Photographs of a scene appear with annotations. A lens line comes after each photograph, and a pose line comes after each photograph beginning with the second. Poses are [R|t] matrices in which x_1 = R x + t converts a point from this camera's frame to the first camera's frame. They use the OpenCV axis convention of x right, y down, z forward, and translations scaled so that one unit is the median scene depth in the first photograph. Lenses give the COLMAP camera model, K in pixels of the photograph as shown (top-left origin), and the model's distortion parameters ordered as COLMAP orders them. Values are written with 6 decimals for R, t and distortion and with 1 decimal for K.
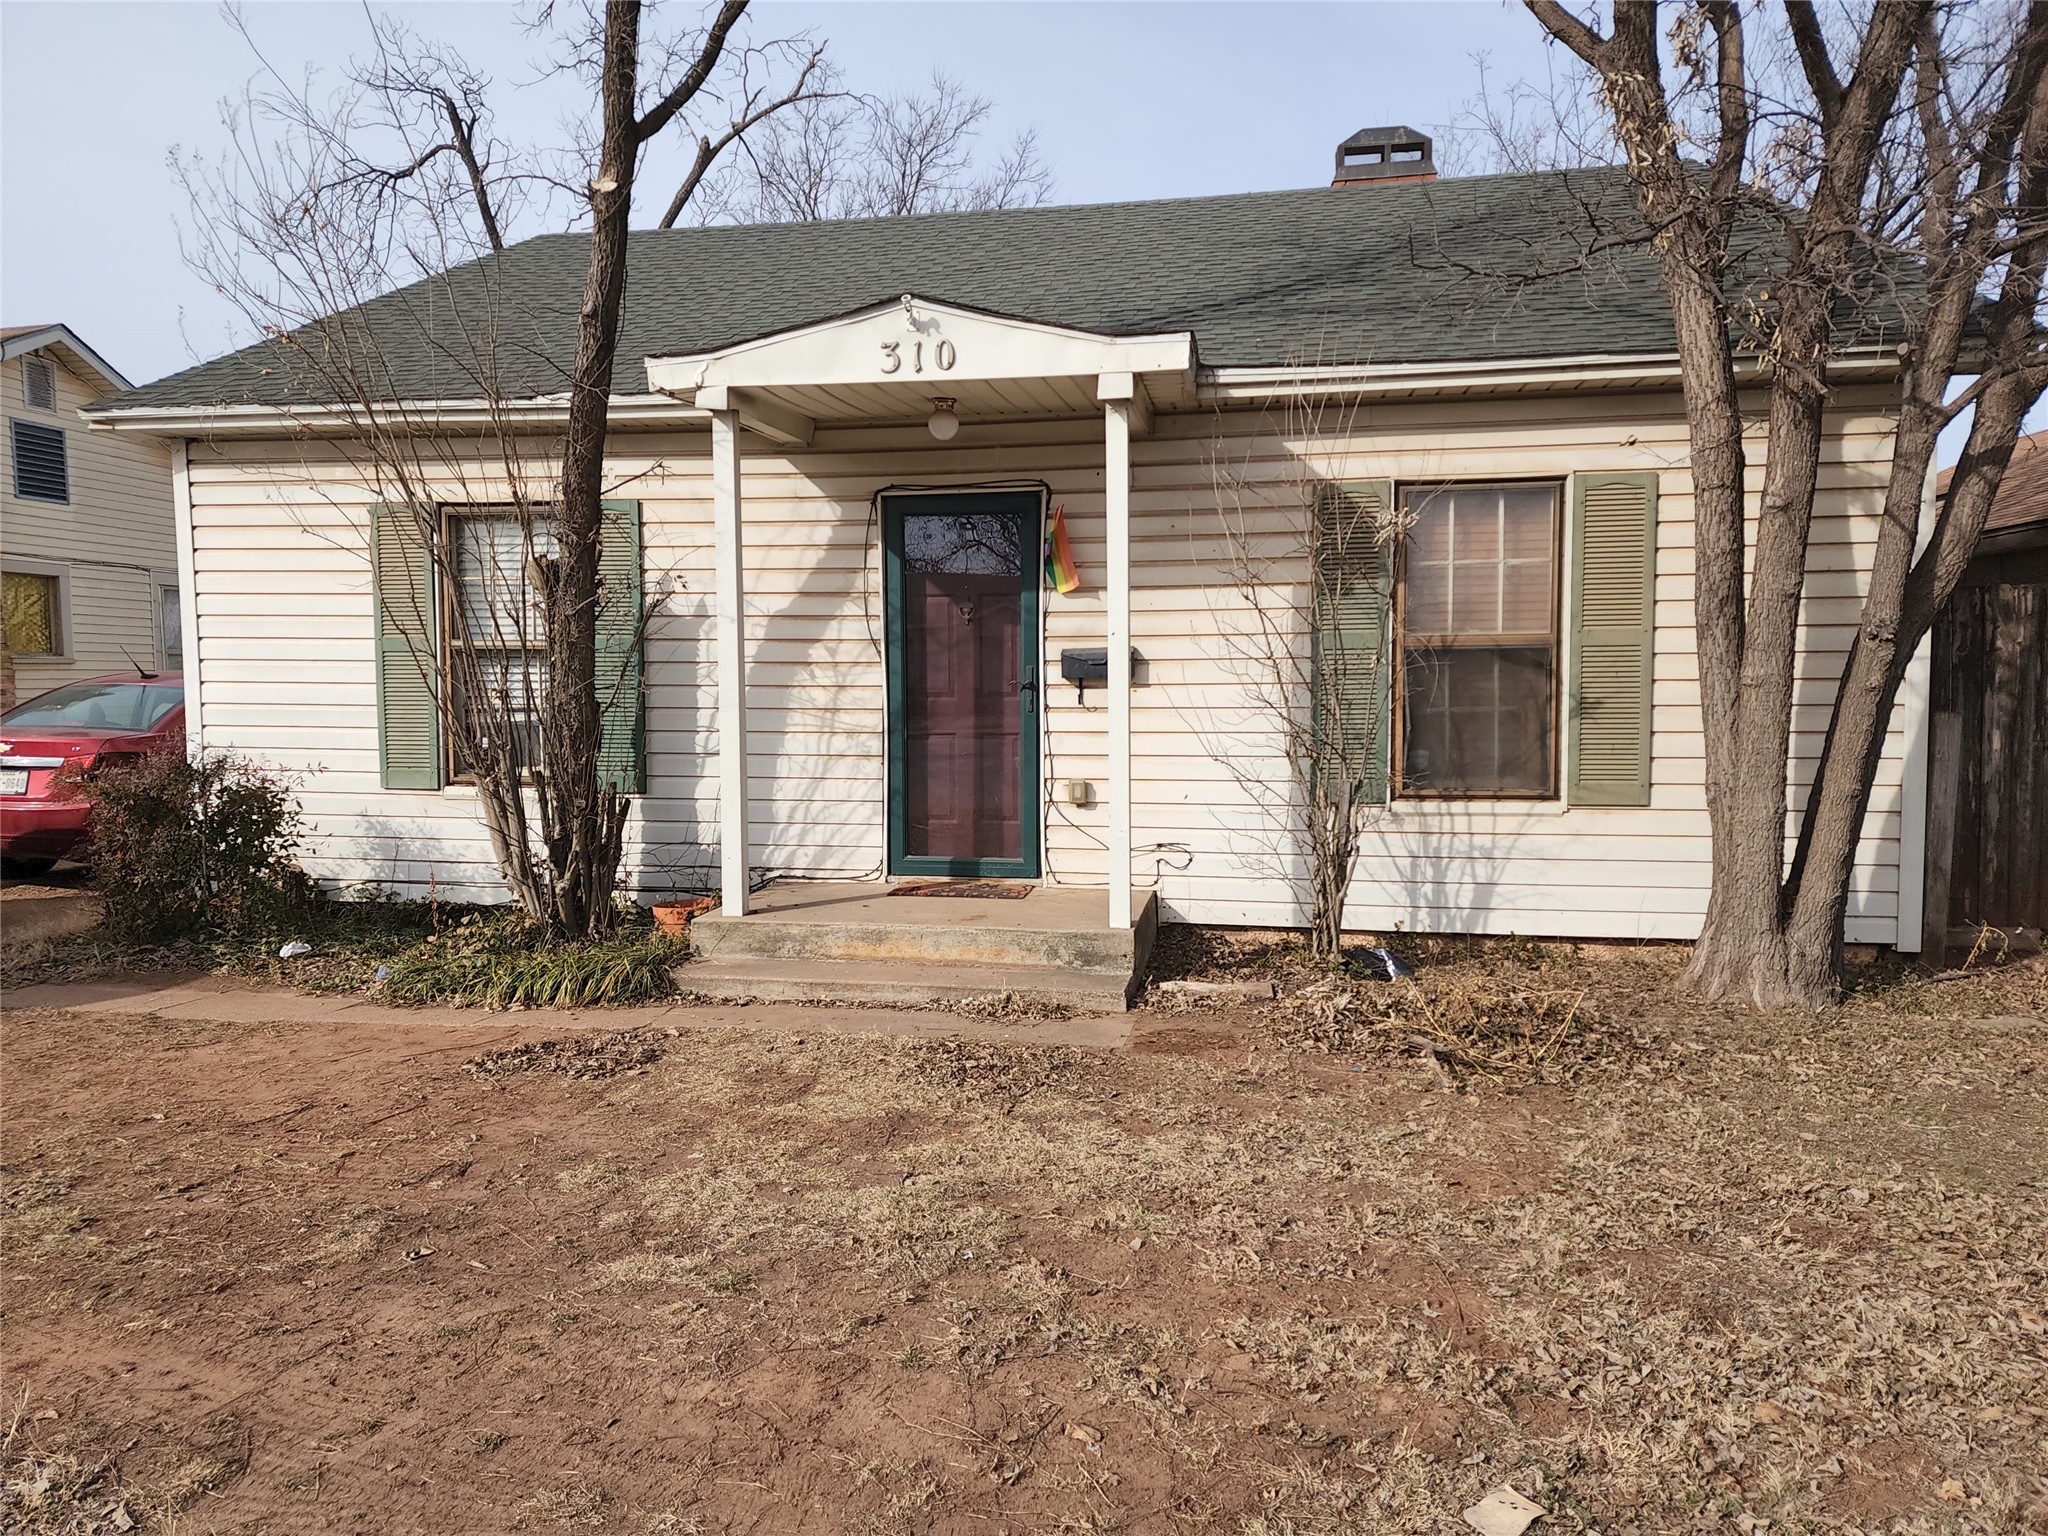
lens RADIAL K [[1381.9, 0, 1024.1], [0, 1381.9, 762.0], [0, 0, 1]] dist [0.045012, -0.016622]
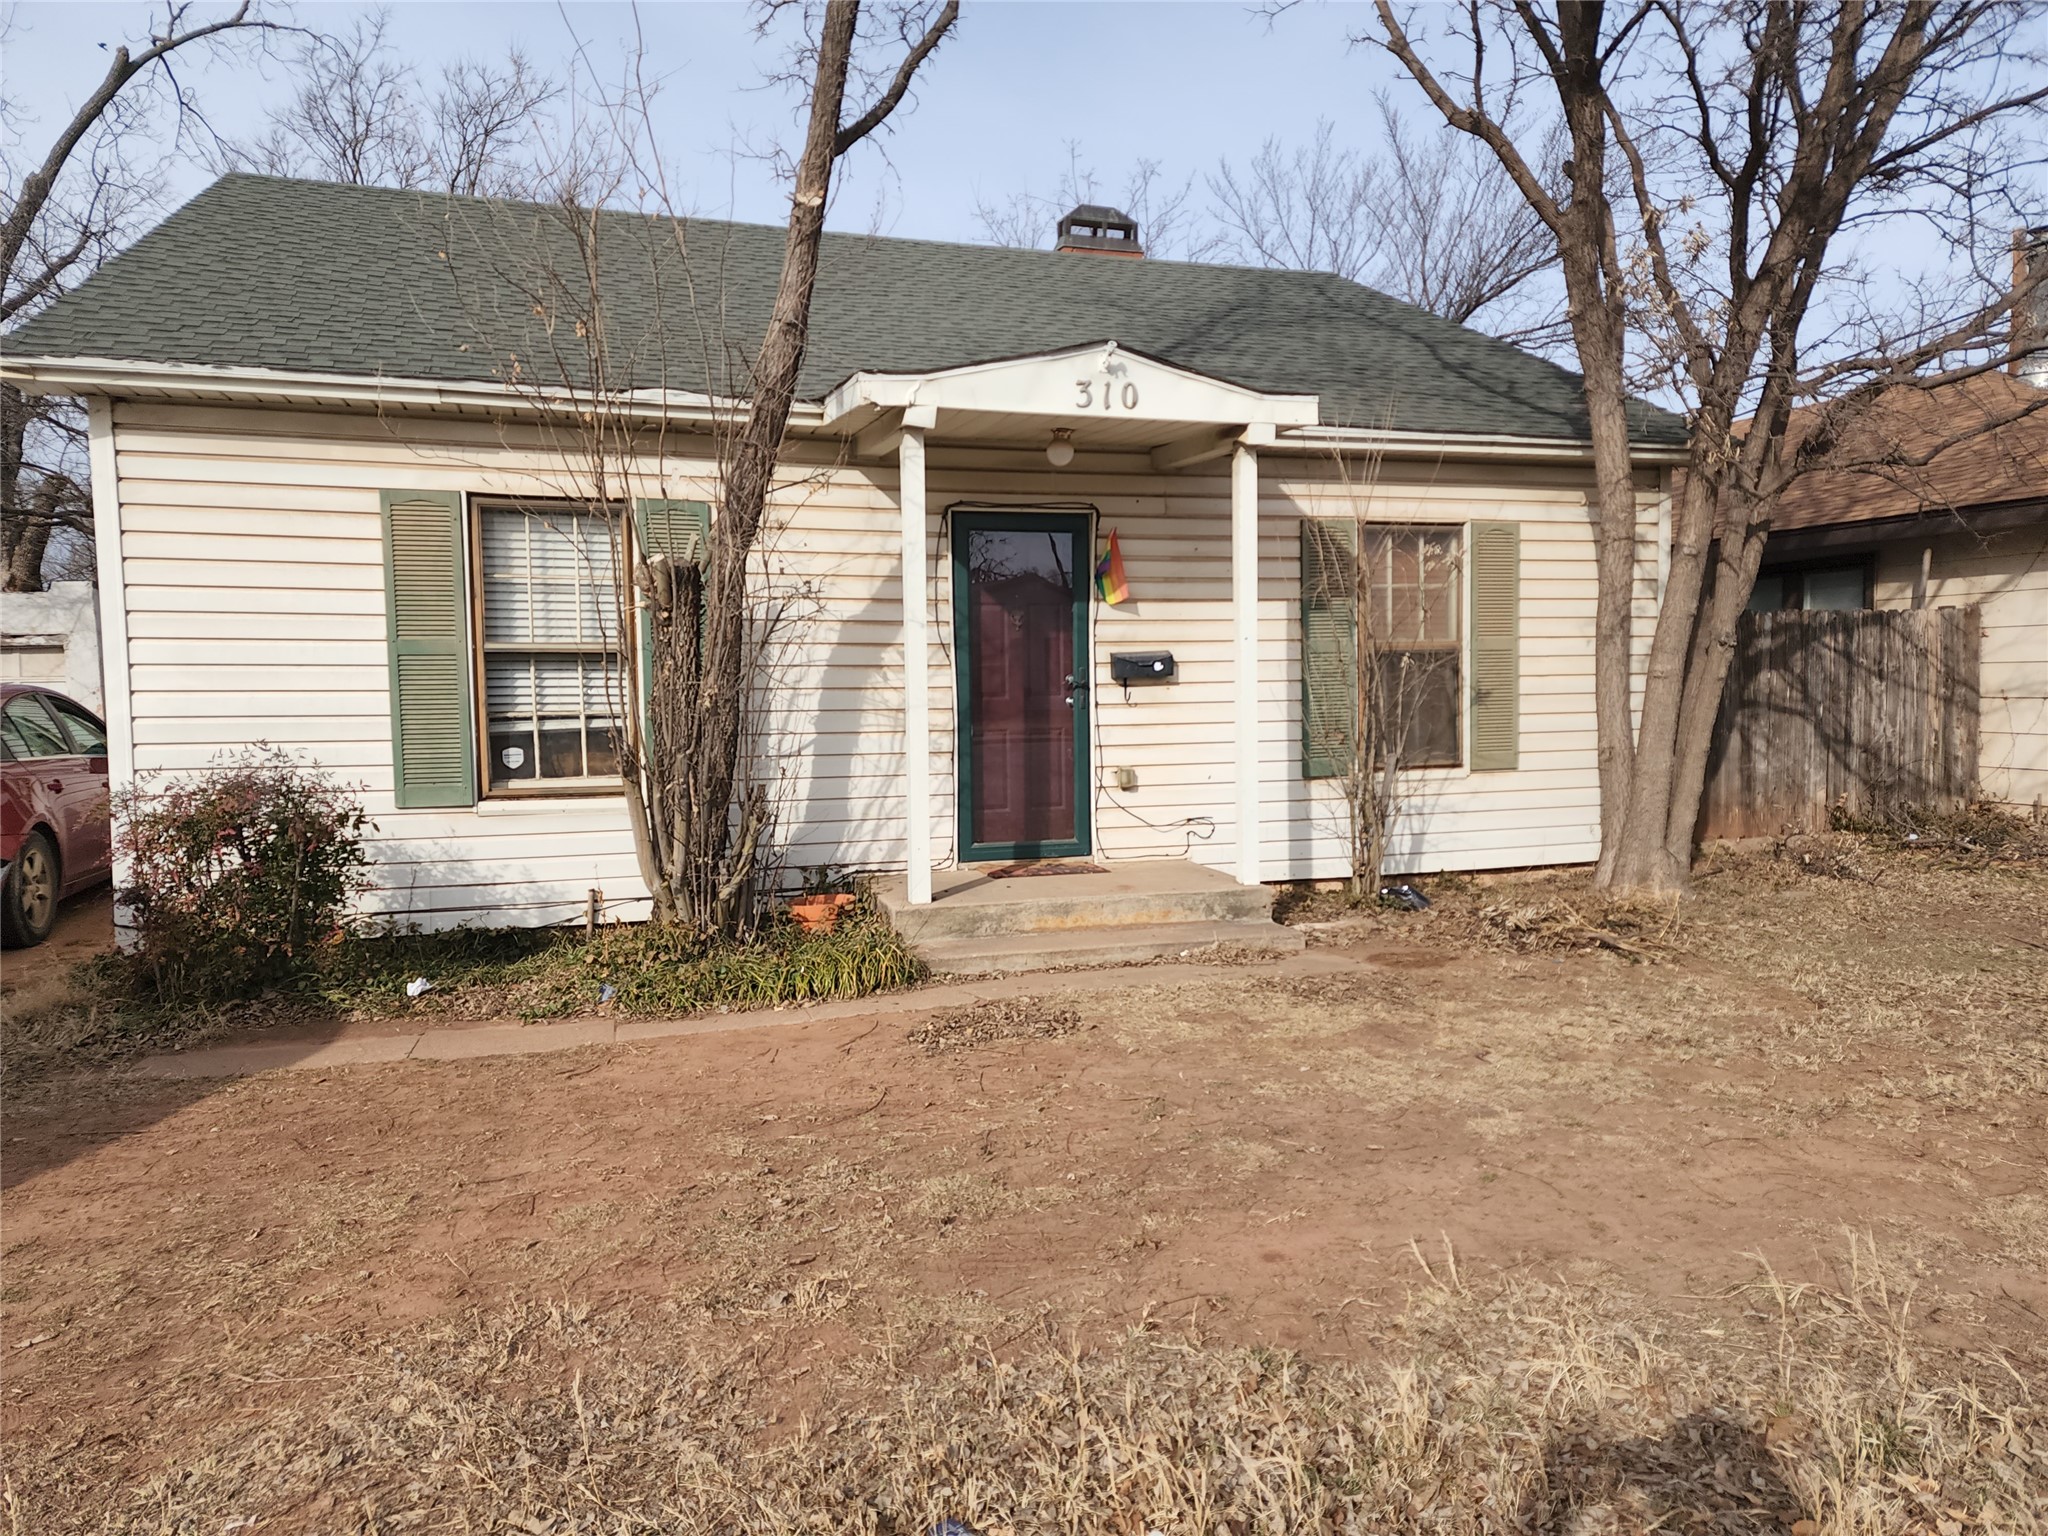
lens RADIAL K [[1381.9, 0, 1000.9], [0, 1381.9, 767.2], [0, 0, 1]] dist [0.045012, -0.016622]
pose [[0.885154, -0.036624, 0.463854, -0.592880], [0.038672, 0.999239, 0.005100, 0.003494], [-0.463687, 0.013424, 0.885897, 0.030829]]
